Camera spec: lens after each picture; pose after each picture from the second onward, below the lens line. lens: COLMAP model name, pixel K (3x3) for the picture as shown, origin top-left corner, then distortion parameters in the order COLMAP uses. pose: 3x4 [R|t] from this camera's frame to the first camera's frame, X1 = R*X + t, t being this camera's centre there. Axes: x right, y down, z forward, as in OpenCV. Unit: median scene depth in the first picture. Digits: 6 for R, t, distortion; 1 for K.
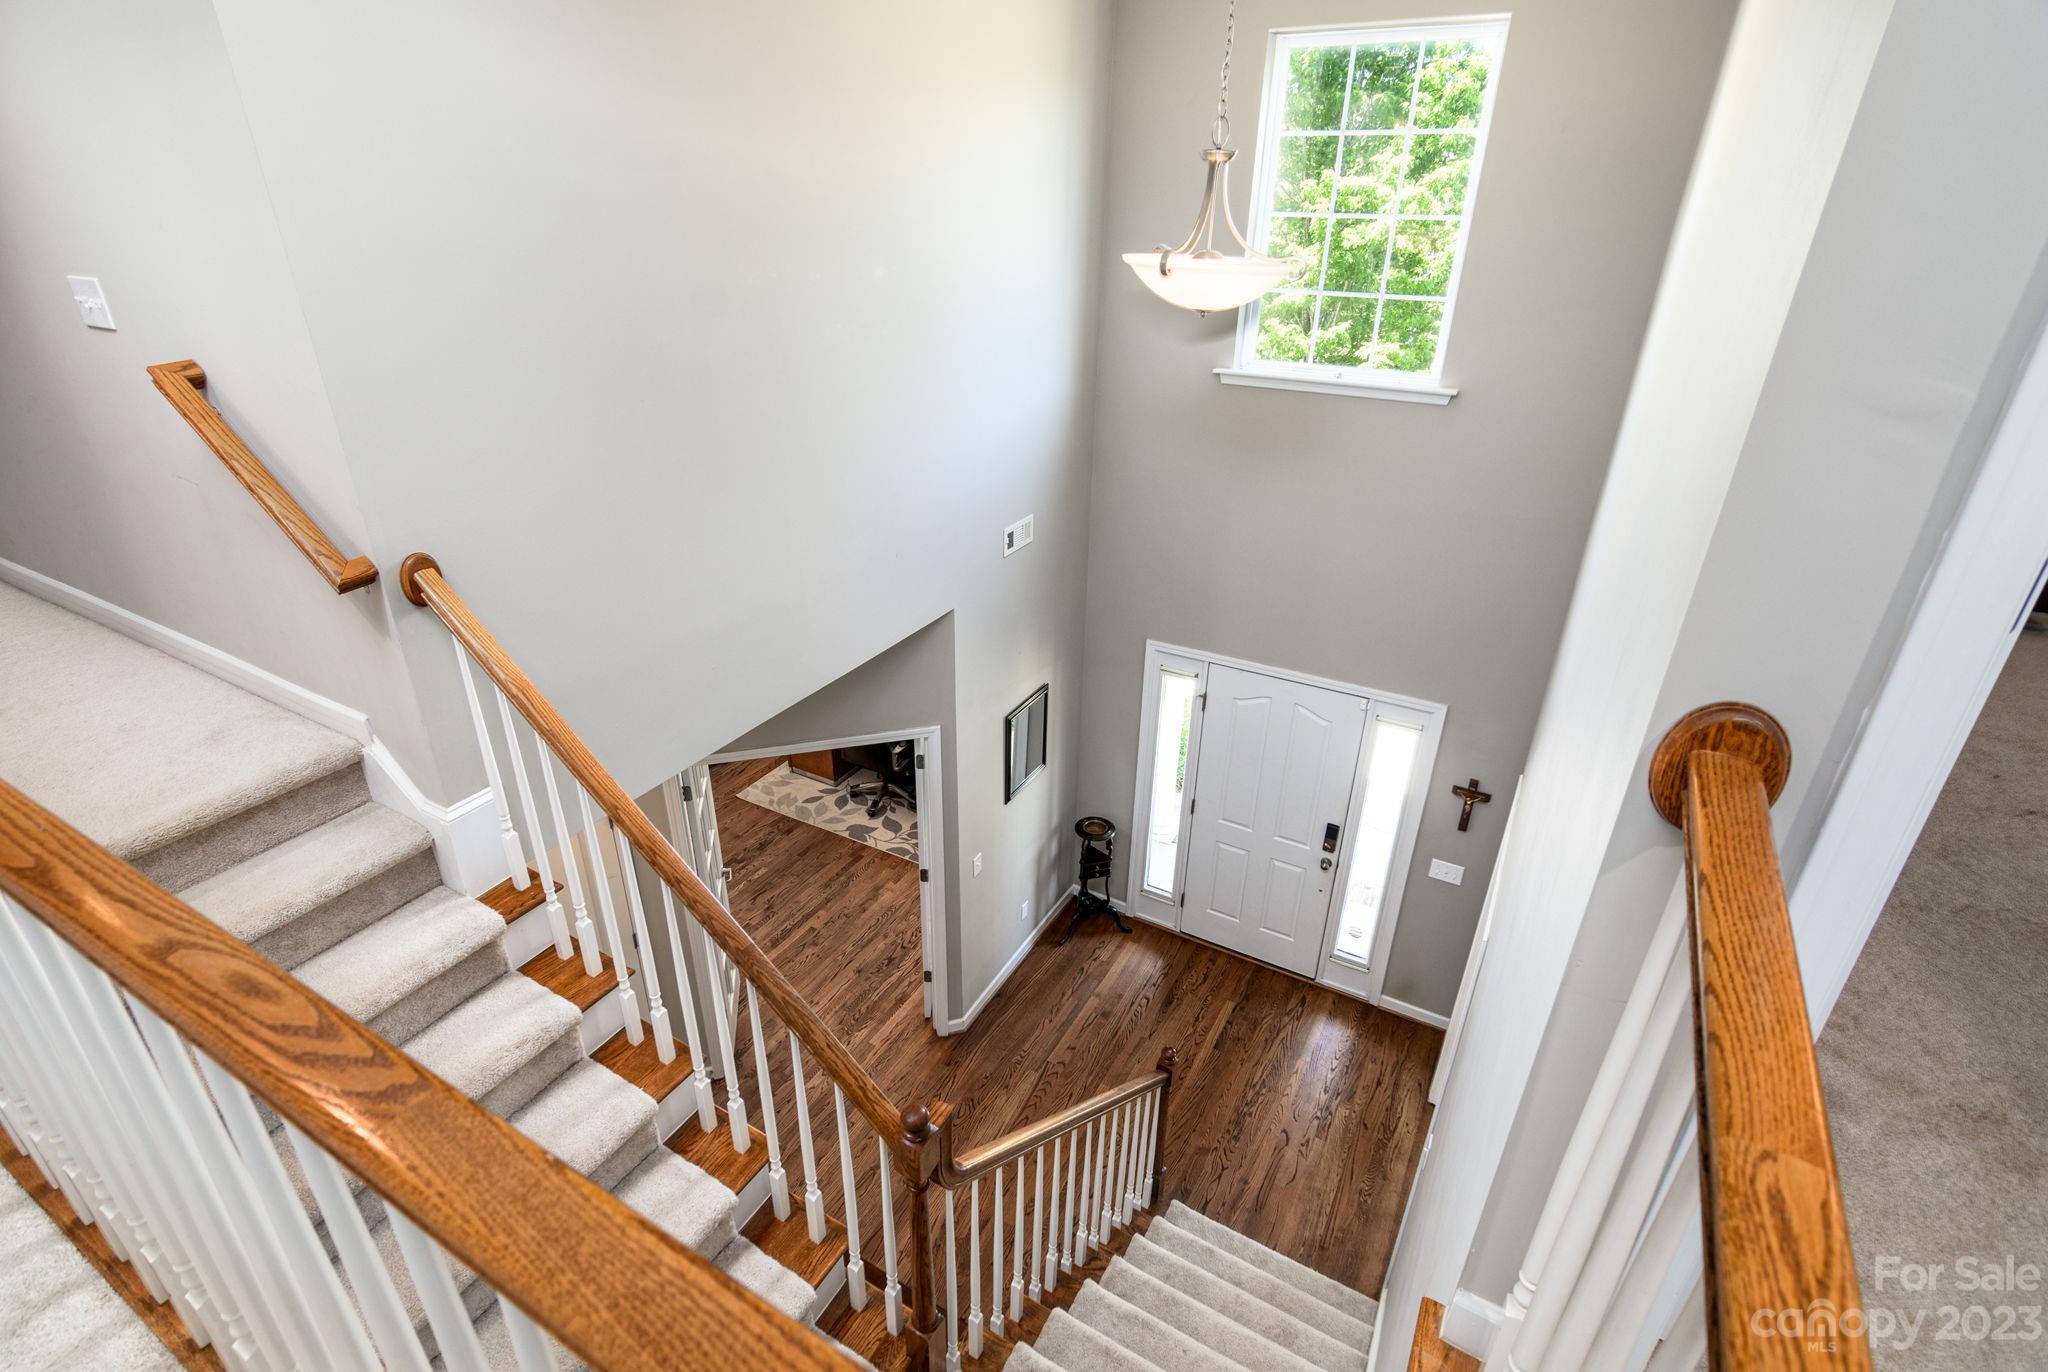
lens RADIAL K [[998.6, 0, 1024.0], [0, 998.6, 686.0], [0, 0, 1]] dist [0.000328, -0.000079]
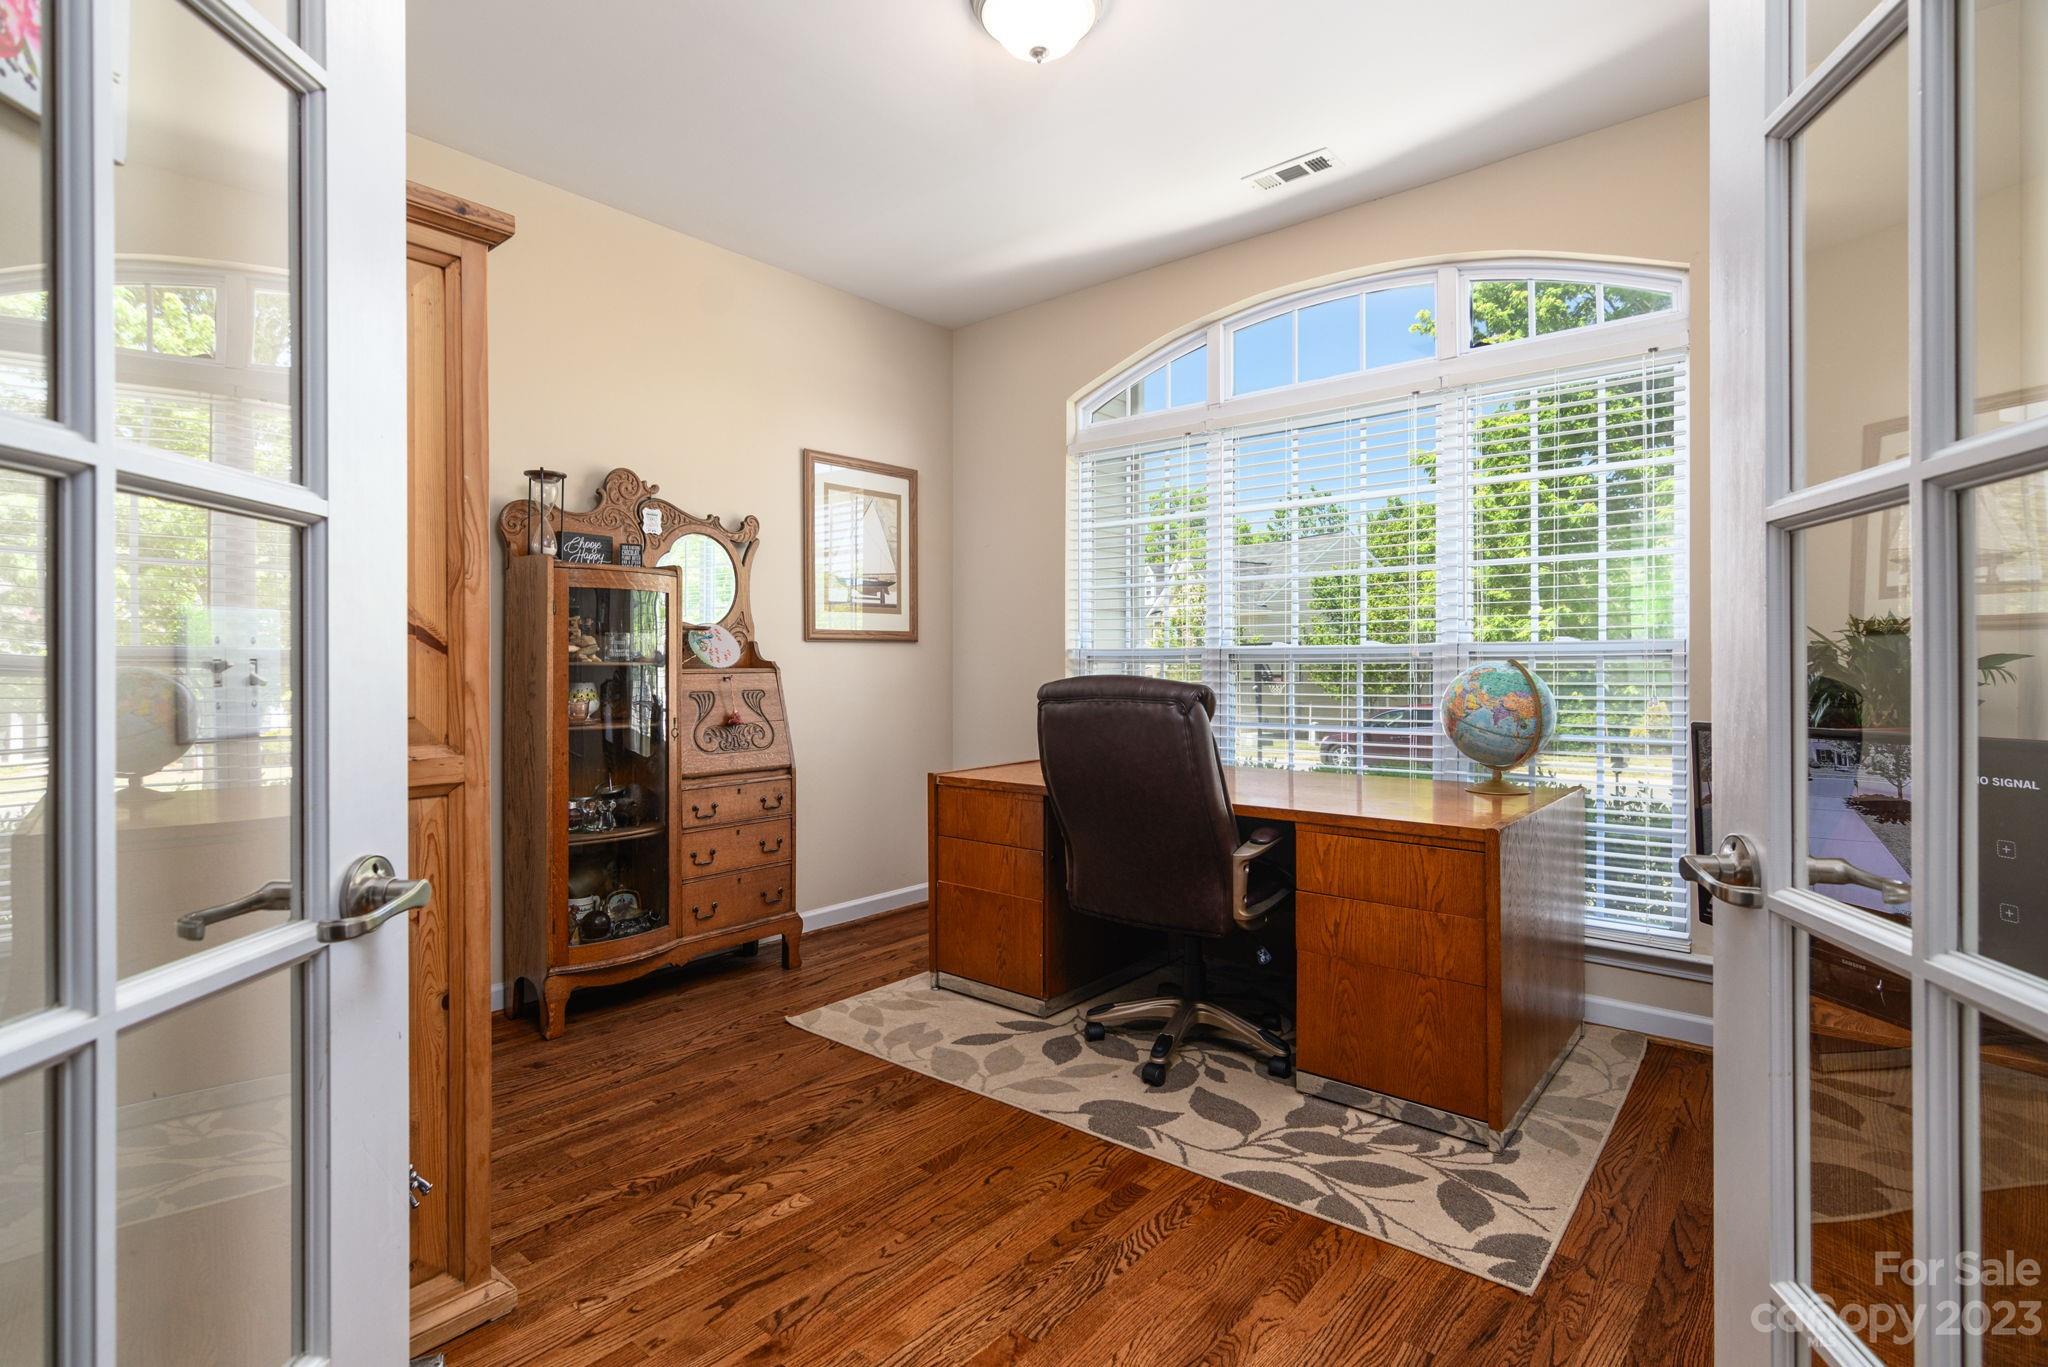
lens RADIAL K [[985.5, 0, 1015.7], [0, 985.5, 675.2], [0, 0, 1]] dist [-0.003568, 0.000670]
pose [[0.982861, -0.014393, -0.183786, -0.141294], [-0.069495, 0.894466, -0.441702, 0.162595], [0.170748, 0.446904, 0.878136, 0.672541]]
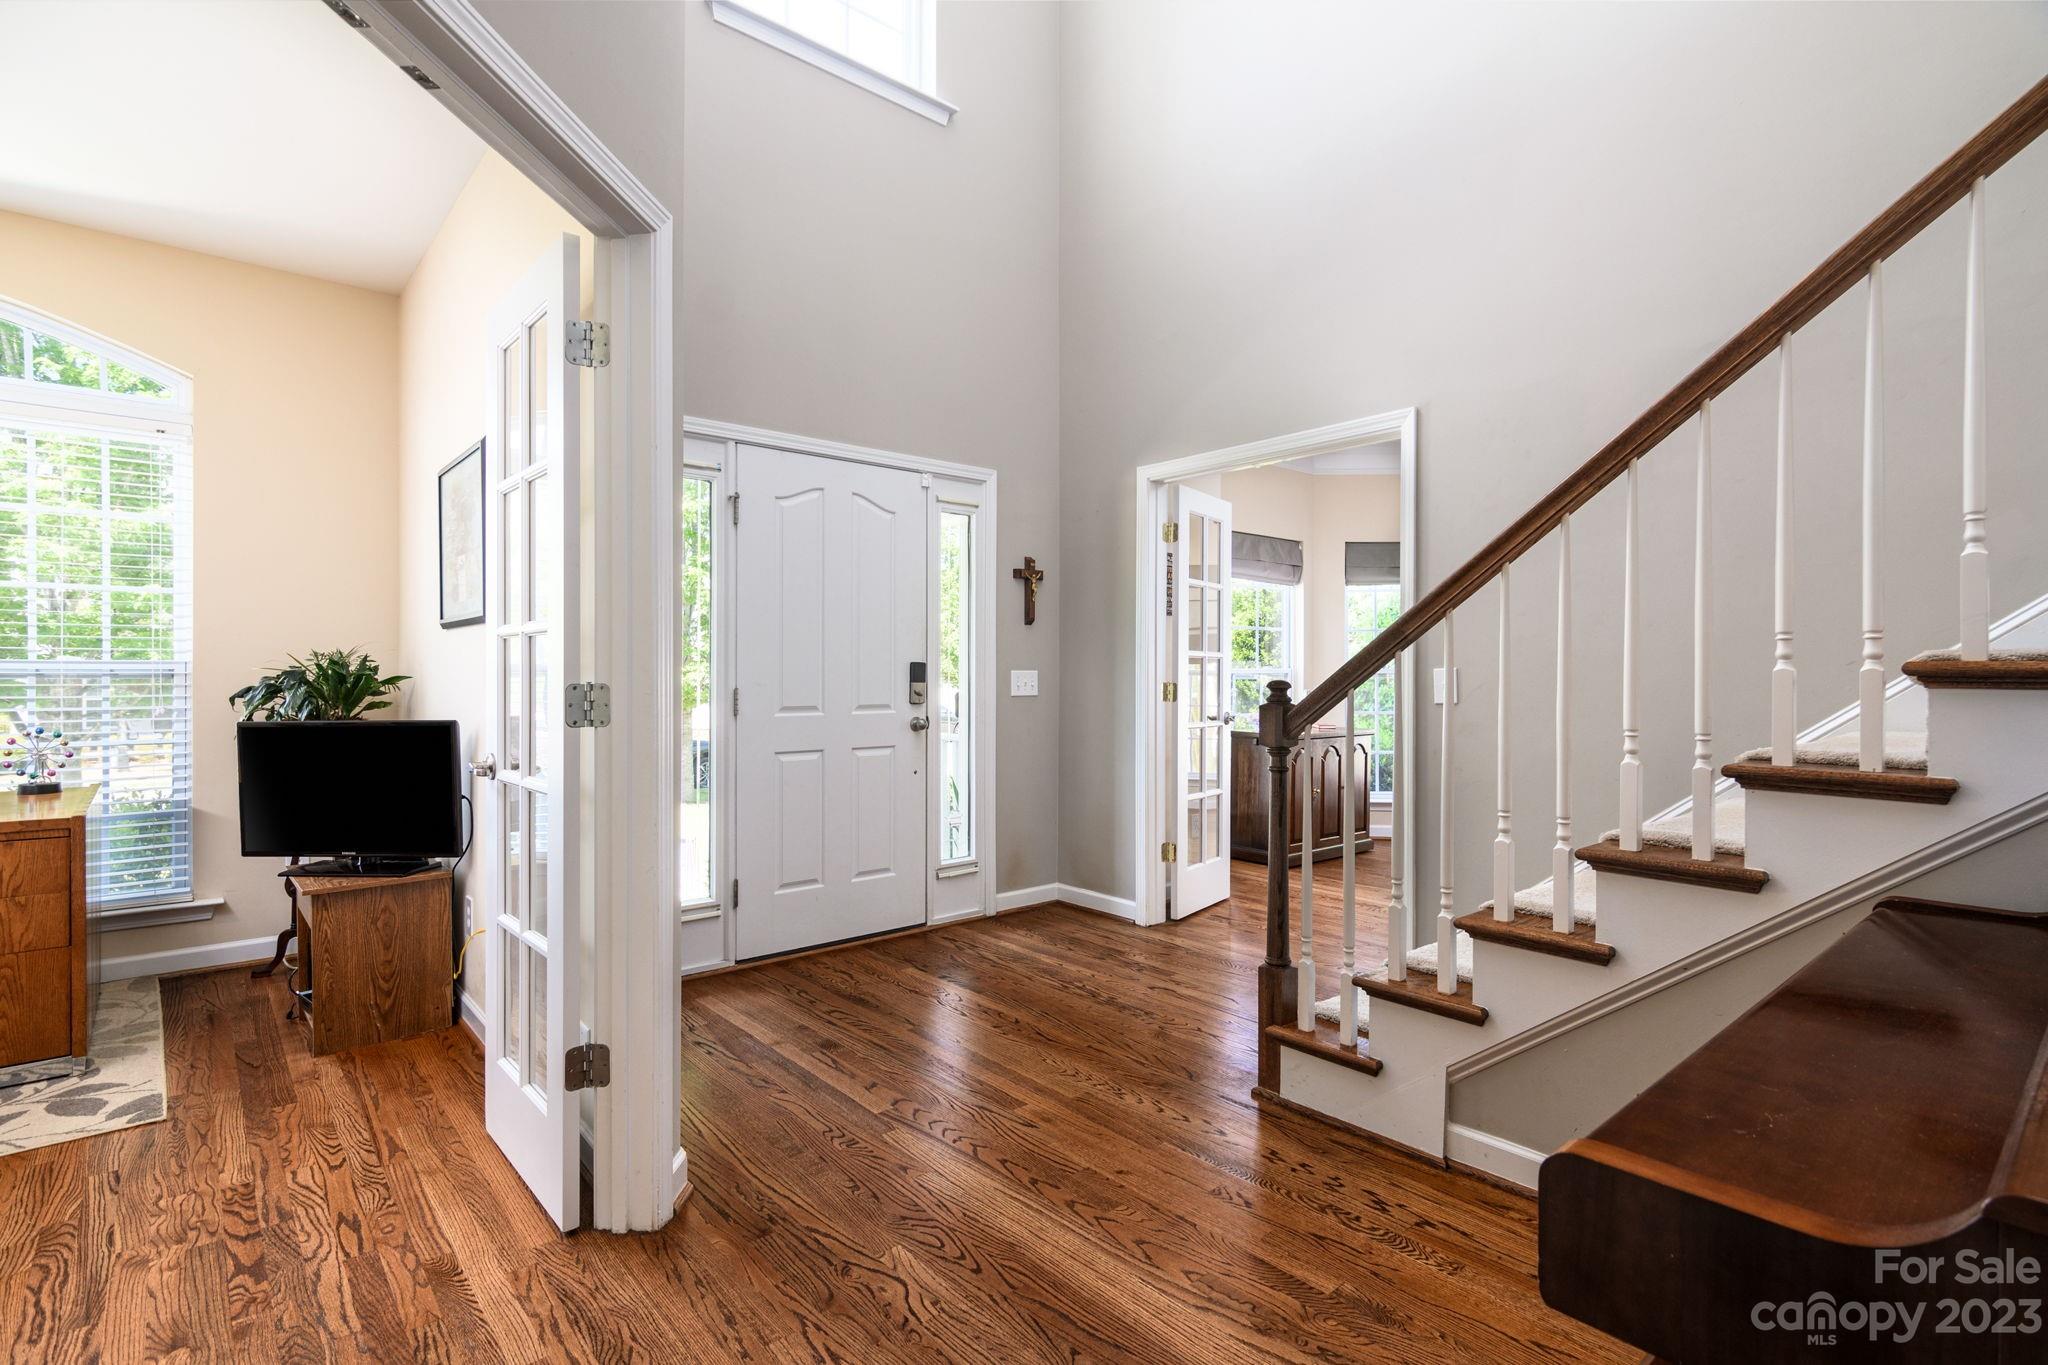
lens RADIAL K [[985.5, 0, 1015.7], [0, 985.5, 674.2], [0, 0, 1]] dist [-0.003568, 0.000670]
pose [[0.333982, -0.012183, 0.942501, -0.283653], [0.426765, 0.893511, -0.139677, 0.217047], [-0.840433, 0.448876, 0.303616, 0.546339]]
